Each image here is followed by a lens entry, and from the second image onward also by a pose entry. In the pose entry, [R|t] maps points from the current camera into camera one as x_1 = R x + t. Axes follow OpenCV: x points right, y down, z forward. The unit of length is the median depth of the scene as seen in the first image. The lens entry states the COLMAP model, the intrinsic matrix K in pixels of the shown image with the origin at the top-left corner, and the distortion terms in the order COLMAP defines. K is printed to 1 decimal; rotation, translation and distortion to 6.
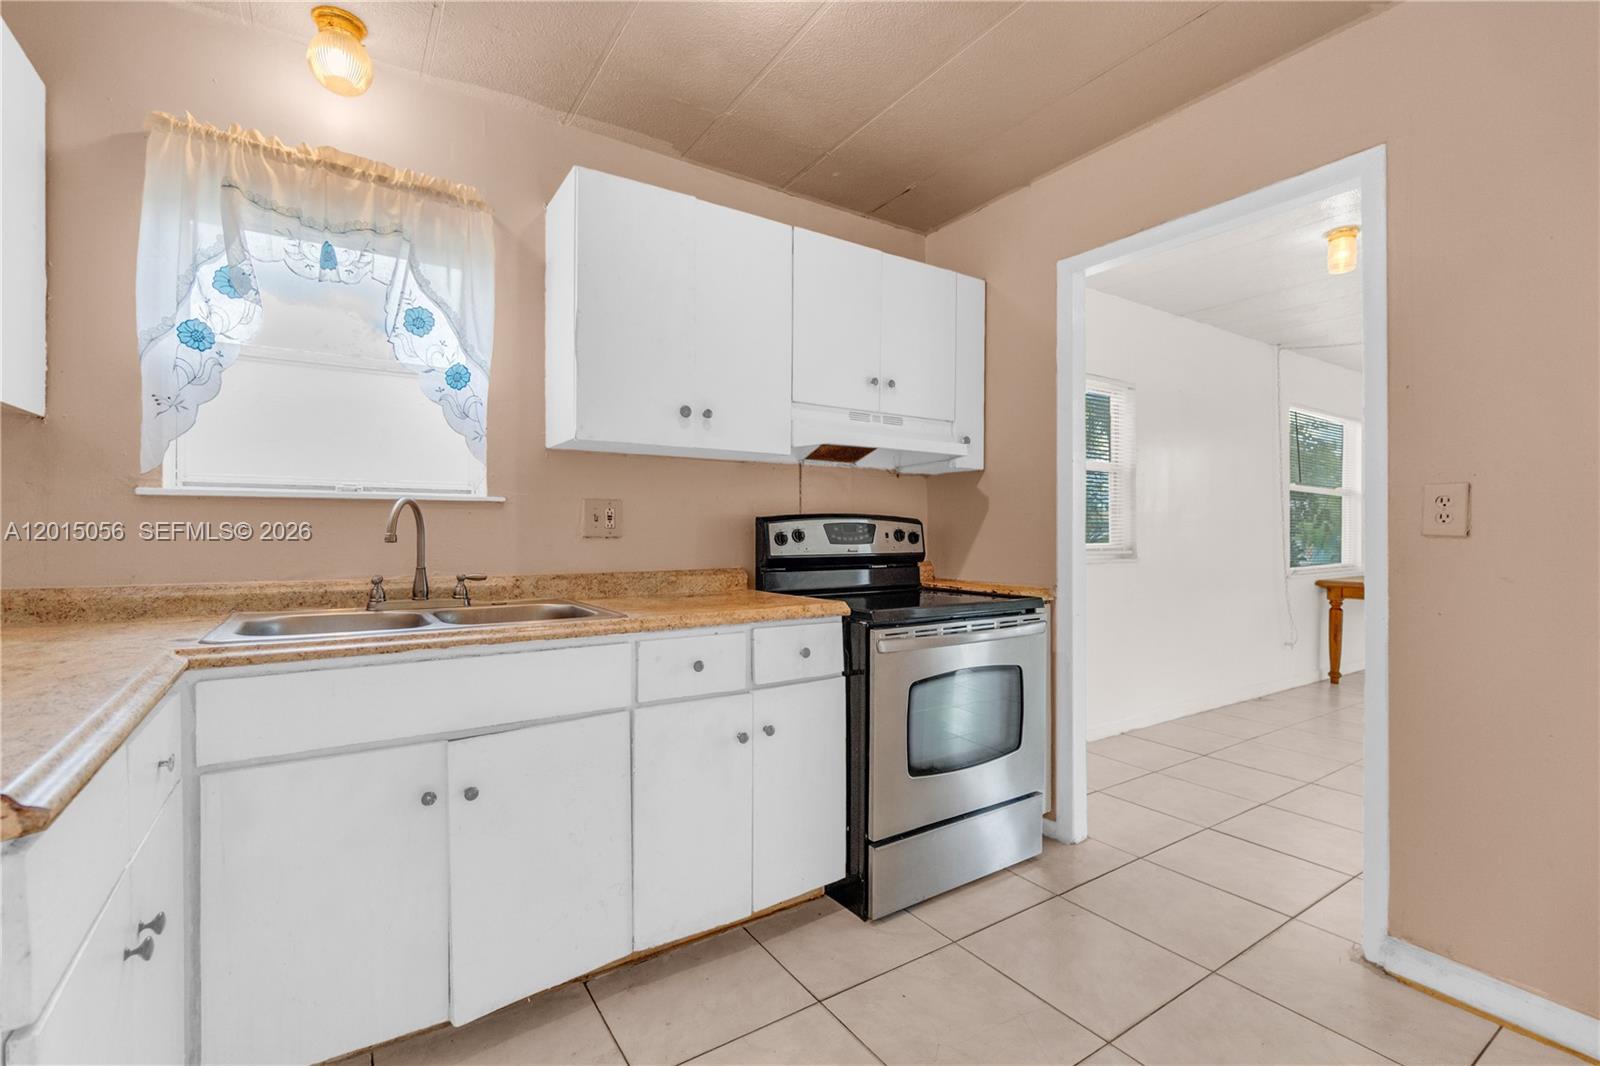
lens RADIAL K [[701.6, 0, 781.2], [0, 701.6, 534.1], [0, 0, 1]] dist [0.000430, 0.000091]
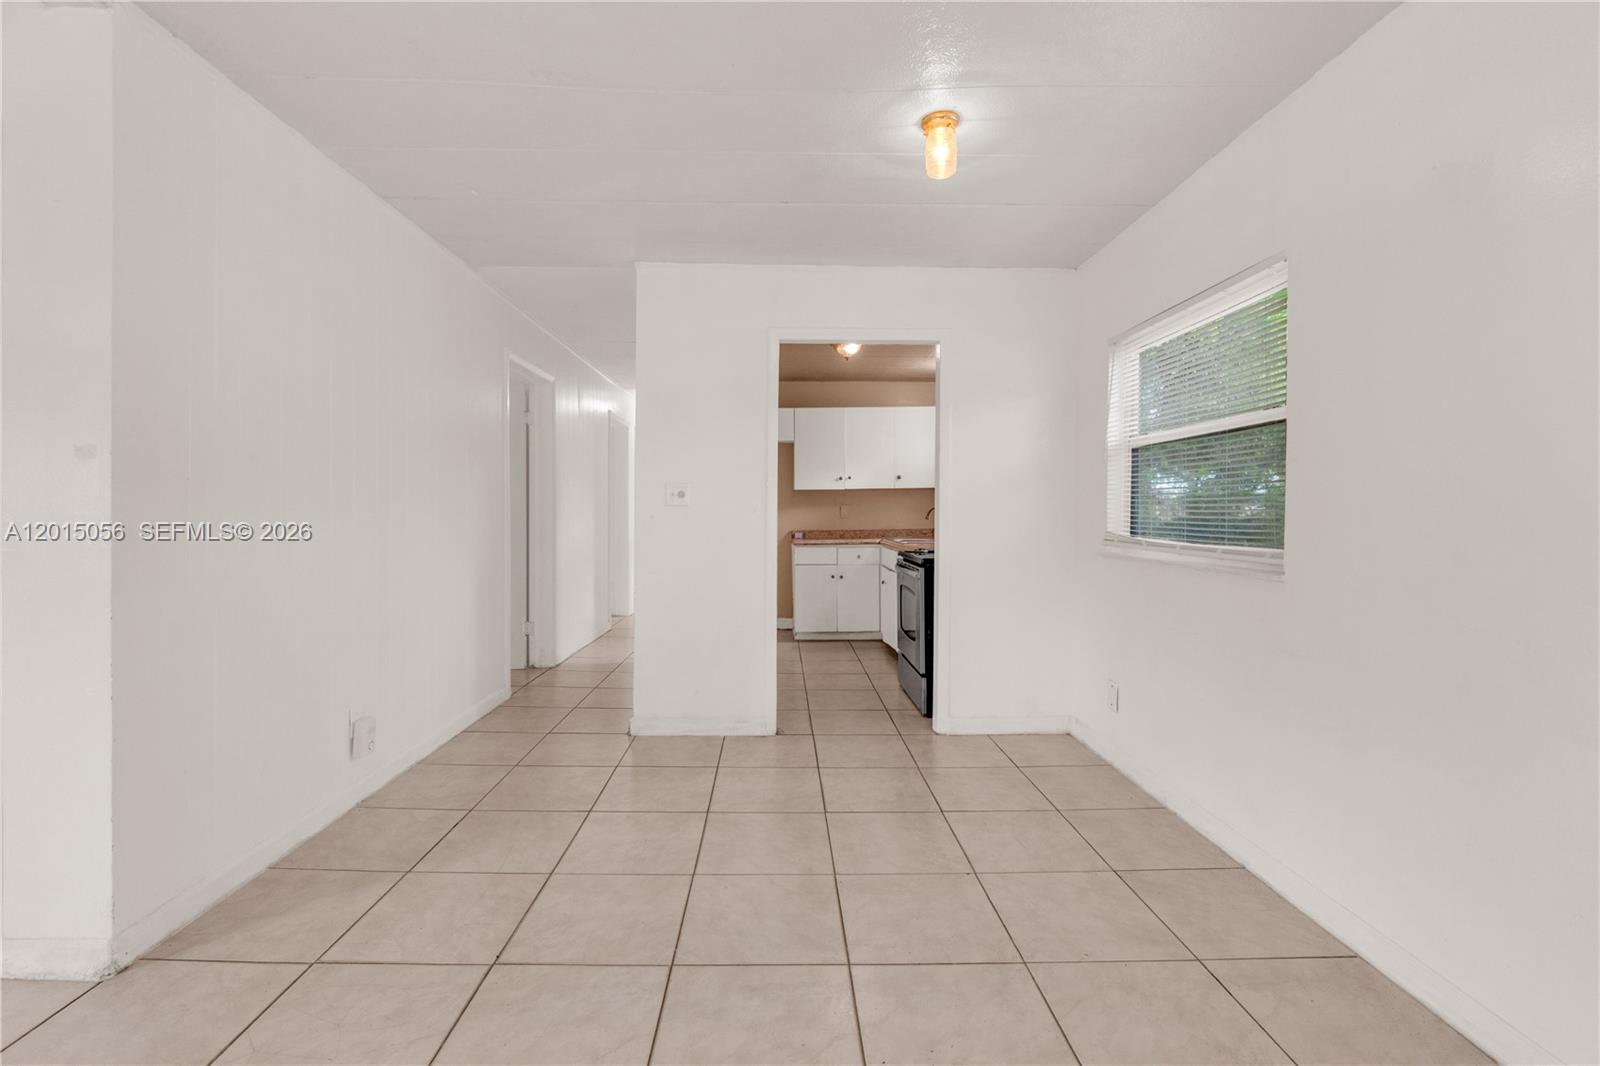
lens RADIAL K [[692.5, 0, 784.8], [0, 692.5, 520.2], [0, 0, 1]] dist [-0.003510, 0.000179]
pose [[-0.529577, 0.010225, -0.848200, 1.822597], [-0.005325, 0.999868, 0.015378, -0.021561], [0.848245, 0.012660, -0.529452, 1.501872]]
